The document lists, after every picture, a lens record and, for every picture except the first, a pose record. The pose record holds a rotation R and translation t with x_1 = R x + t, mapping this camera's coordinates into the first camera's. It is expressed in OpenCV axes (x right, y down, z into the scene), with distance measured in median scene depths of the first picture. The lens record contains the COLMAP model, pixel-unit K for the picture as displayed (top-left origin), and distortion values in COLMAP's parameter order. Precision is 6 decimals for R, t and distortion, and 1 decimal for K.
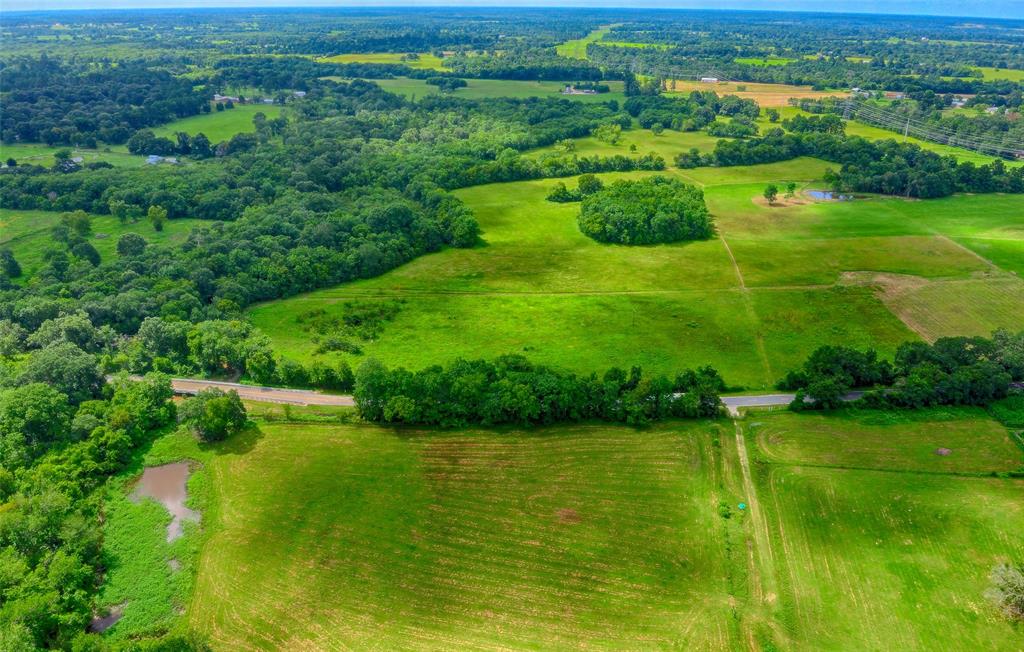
lens RADIAL K [[752.4, 0, 513.4], [0, 752.4, 323.2], [0, 0, 1]] dist [-0.044876, -0.000960]
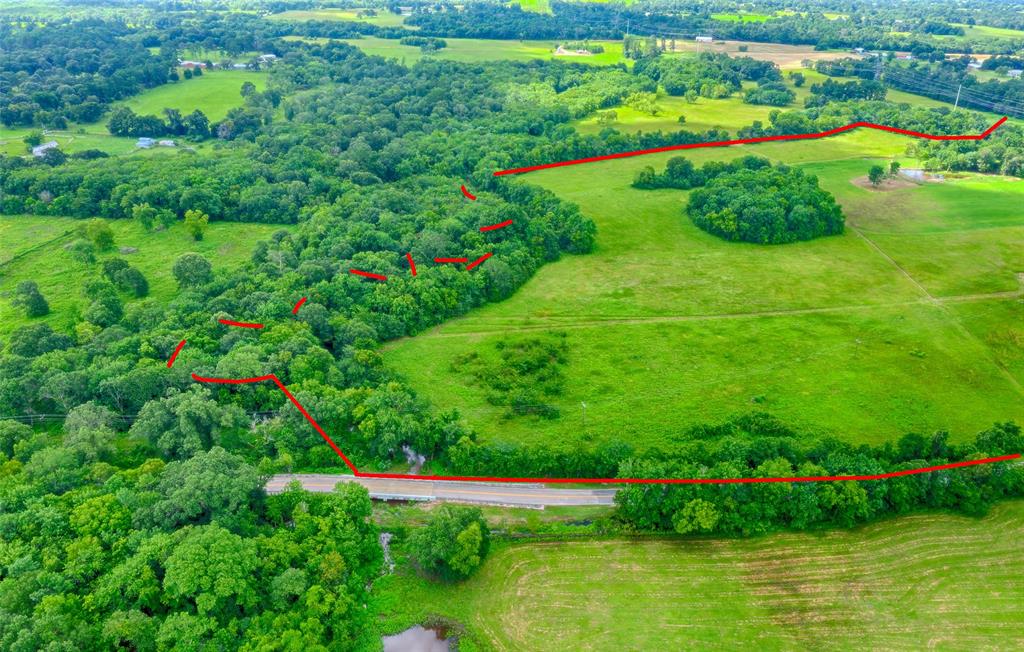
lens RADIAL K [[752.4, 0, 513.7], [0, 752.4, 324.4], [0, 0, 1]] dist [-0.044876, -0.000960]
pose [[0.995156, -0.038046, 0.090644, -0.152716], [0.032854, 0.997770, 0.058100, -0.049764], [-0.092653, -0.054841, 0.994187, 0.109886]]
